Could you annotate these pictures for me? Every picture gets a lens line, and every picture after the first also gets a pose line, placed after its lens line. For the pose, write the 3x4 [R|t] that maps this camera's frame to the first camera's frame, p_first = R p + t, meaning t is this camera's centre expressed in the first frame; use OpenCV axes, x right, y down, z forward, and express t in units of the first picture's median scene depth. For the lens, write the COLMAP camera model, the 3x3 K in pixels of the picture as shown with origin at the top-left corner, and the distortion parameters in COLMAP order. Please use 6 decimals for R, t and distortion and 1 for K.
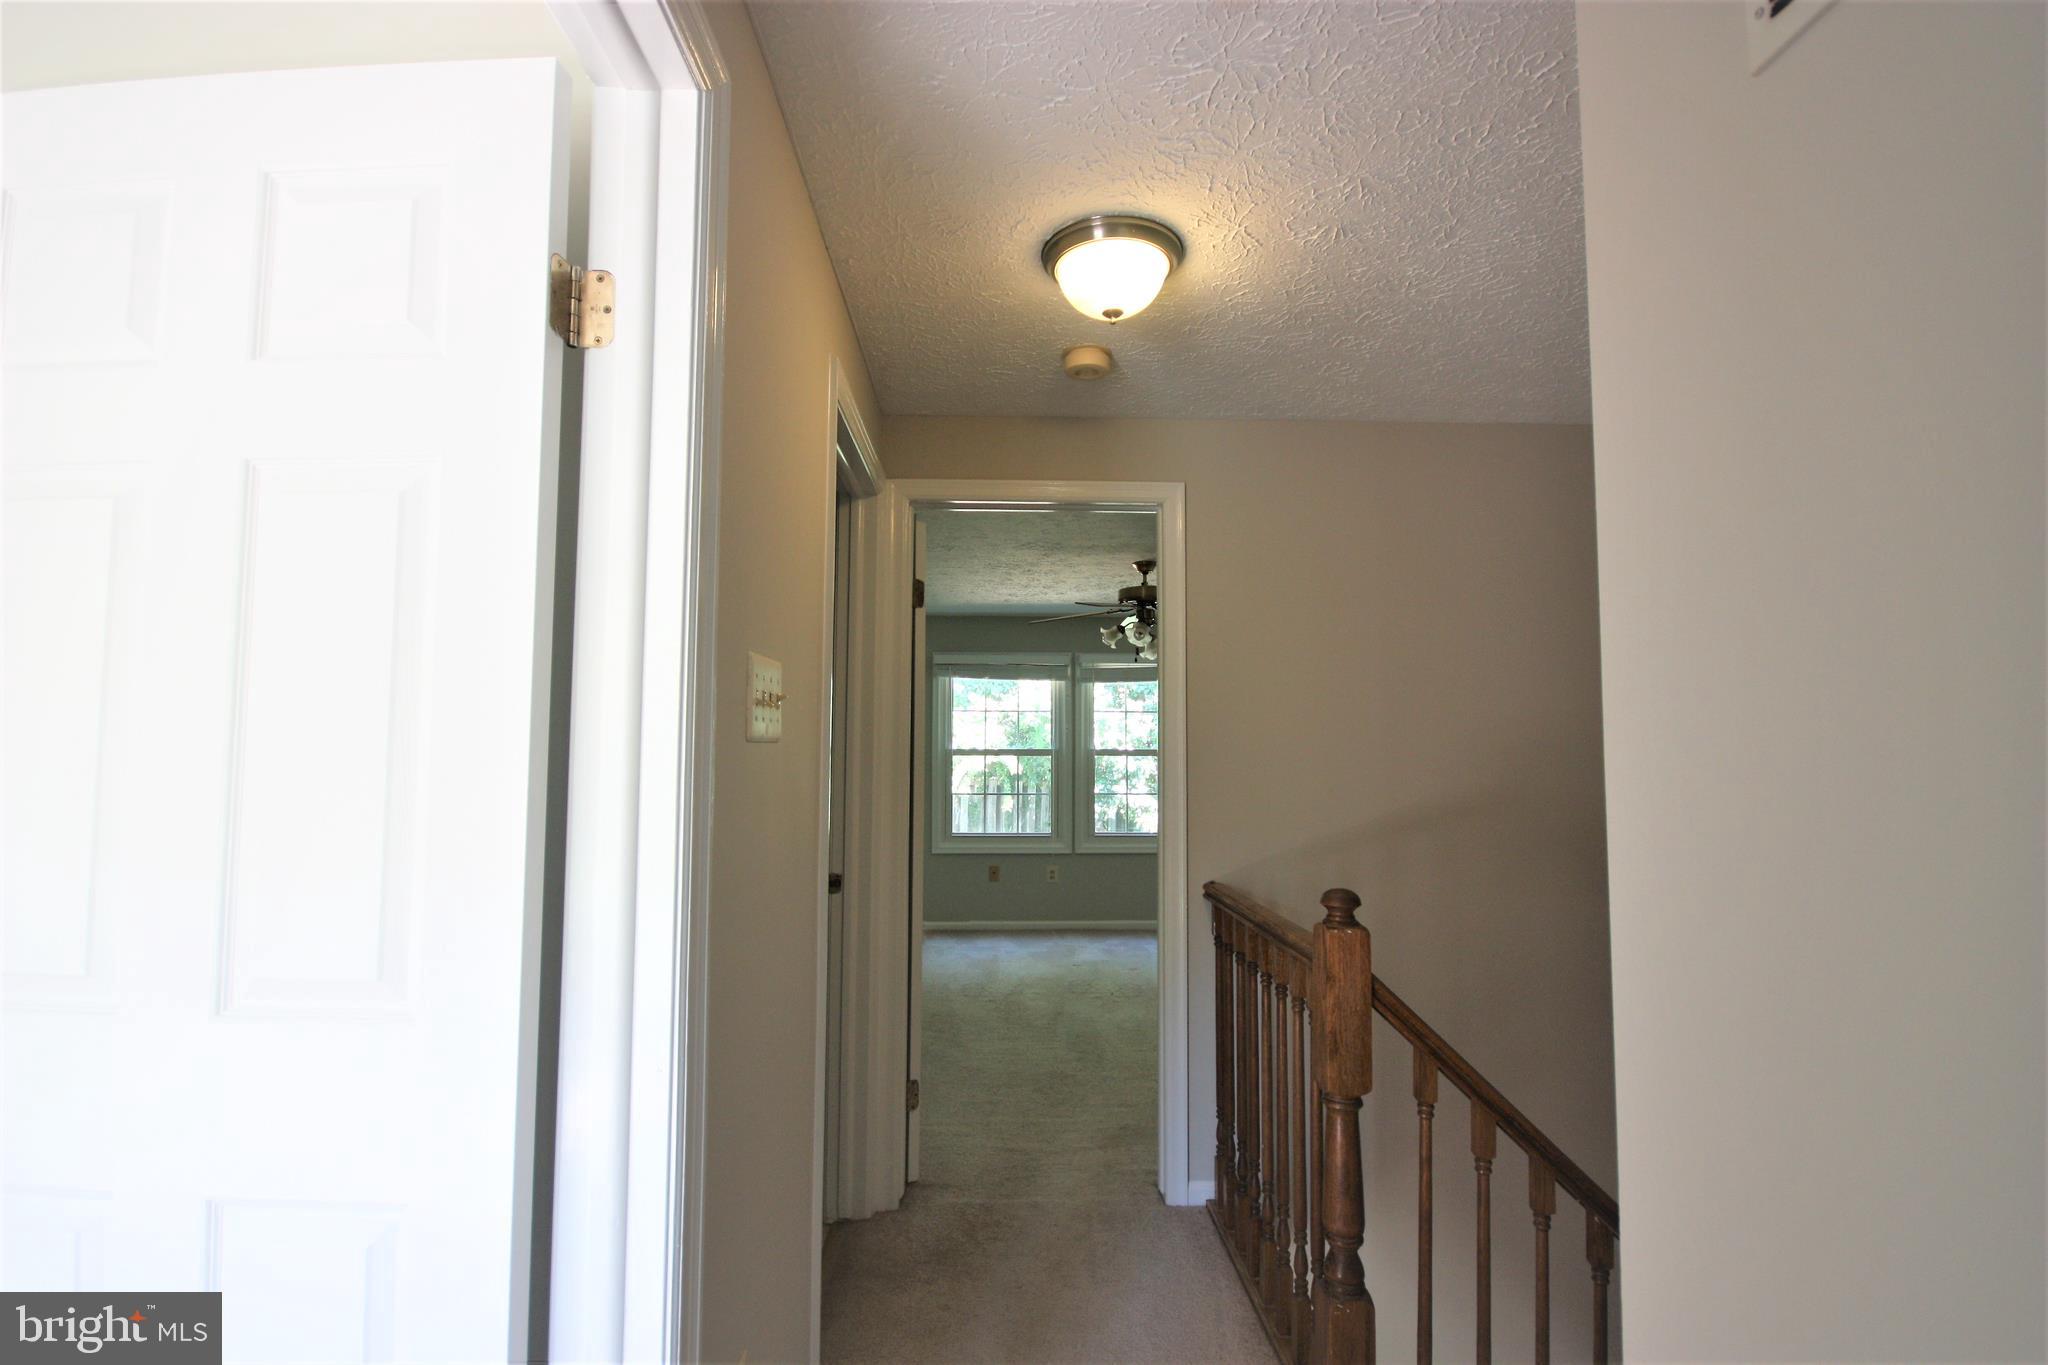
lens RADIAL K [[947.7, 0, 1032.4], [0, 947.7, 676.5], [0, 0, 1]] dist [0.002264, -0.005147]
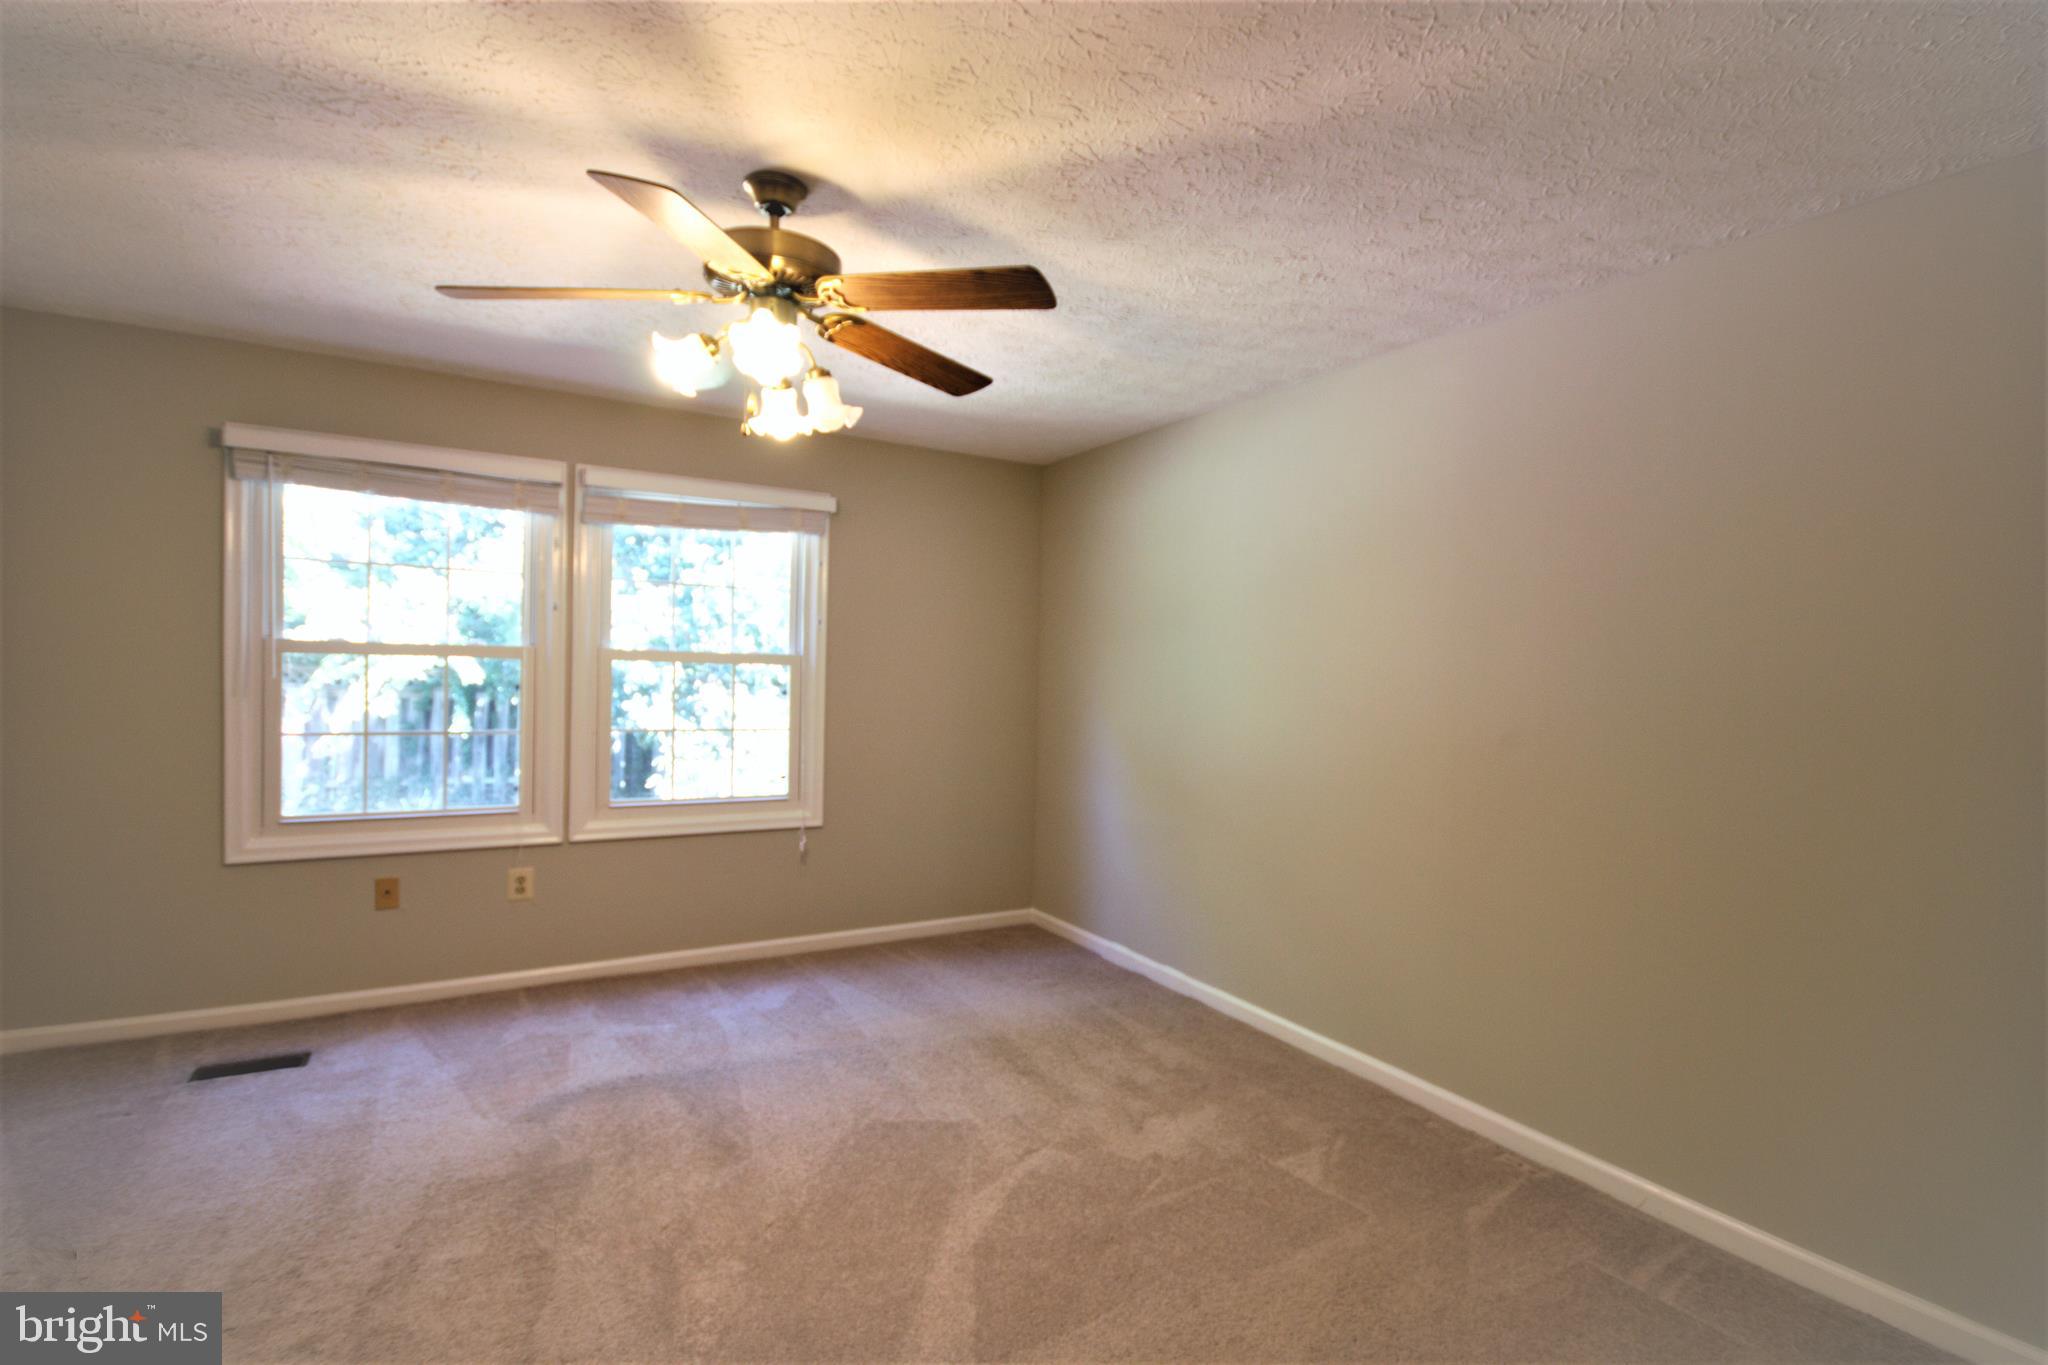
lens RADIAL K [[947.7, 0, 1023.4], [0, 947.7, 692.2], [0, 0, 1]] dist [0.002264, -0.005147]
pose [[0.880512, 0.008873, 0.473942, 0.020370], [-0.061612, 0.993485, 0.095867, 0.044208], [-0.470004, -0.113613, 0.875322, 0.521387]]
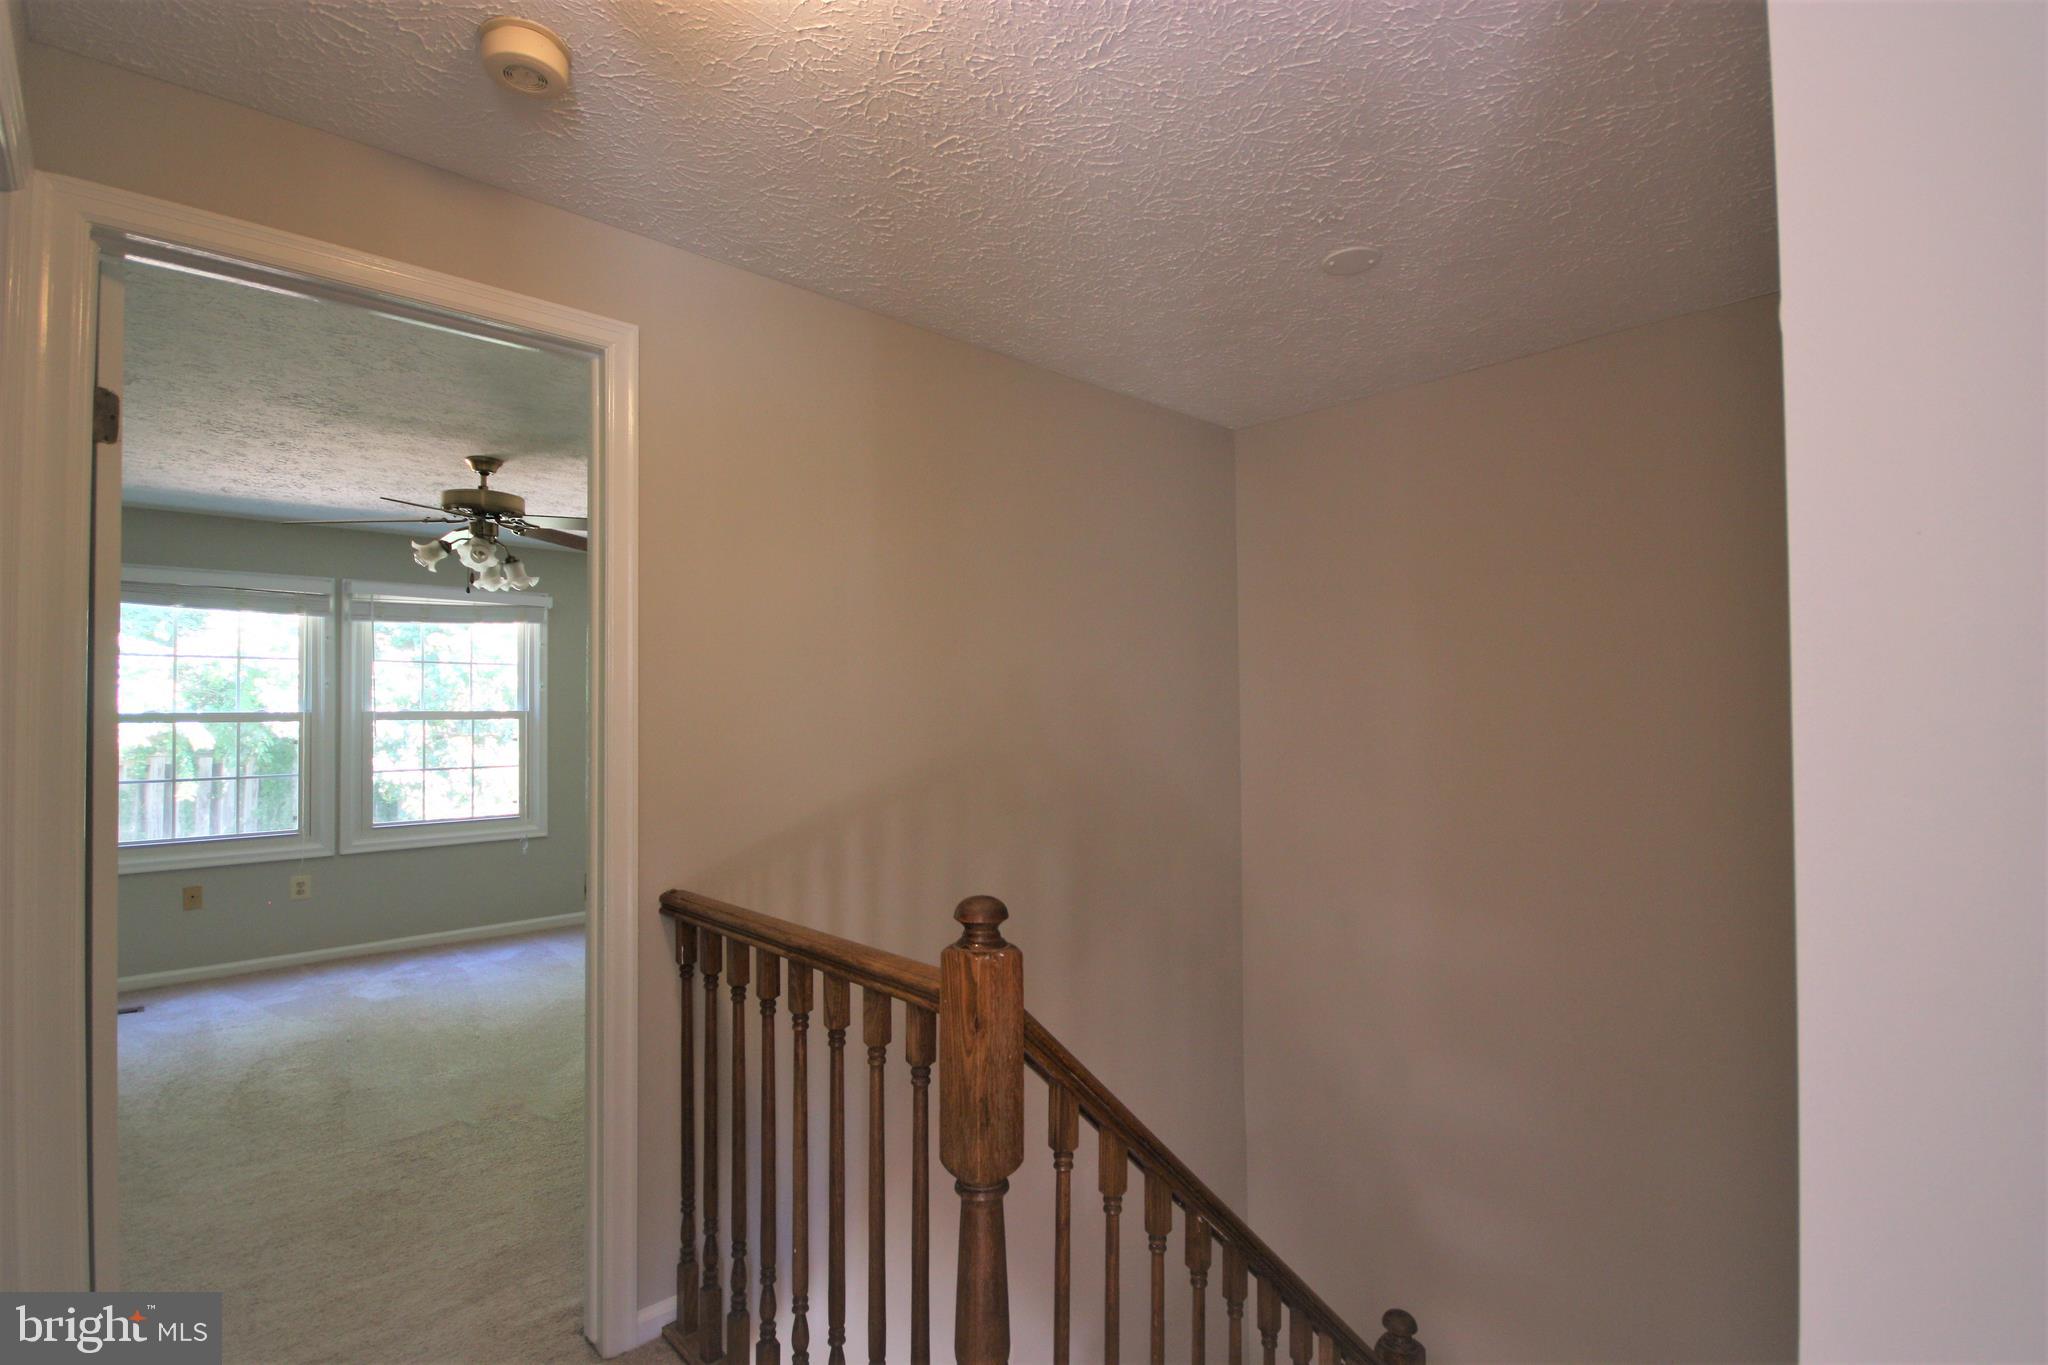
lens RADIAL K [[947.7, 0, 1028.8], [0, 947.7, 685.7], [0, 0, 1]] dist [0.002264, -0.005147]
pose [[0.755974, 0.005300, 0.654580, -0.039338], [-0.039456, 0.998518, 0.037483, 0.010963], [-0.653411, -0.054164, 0.755063, 0.140500]]
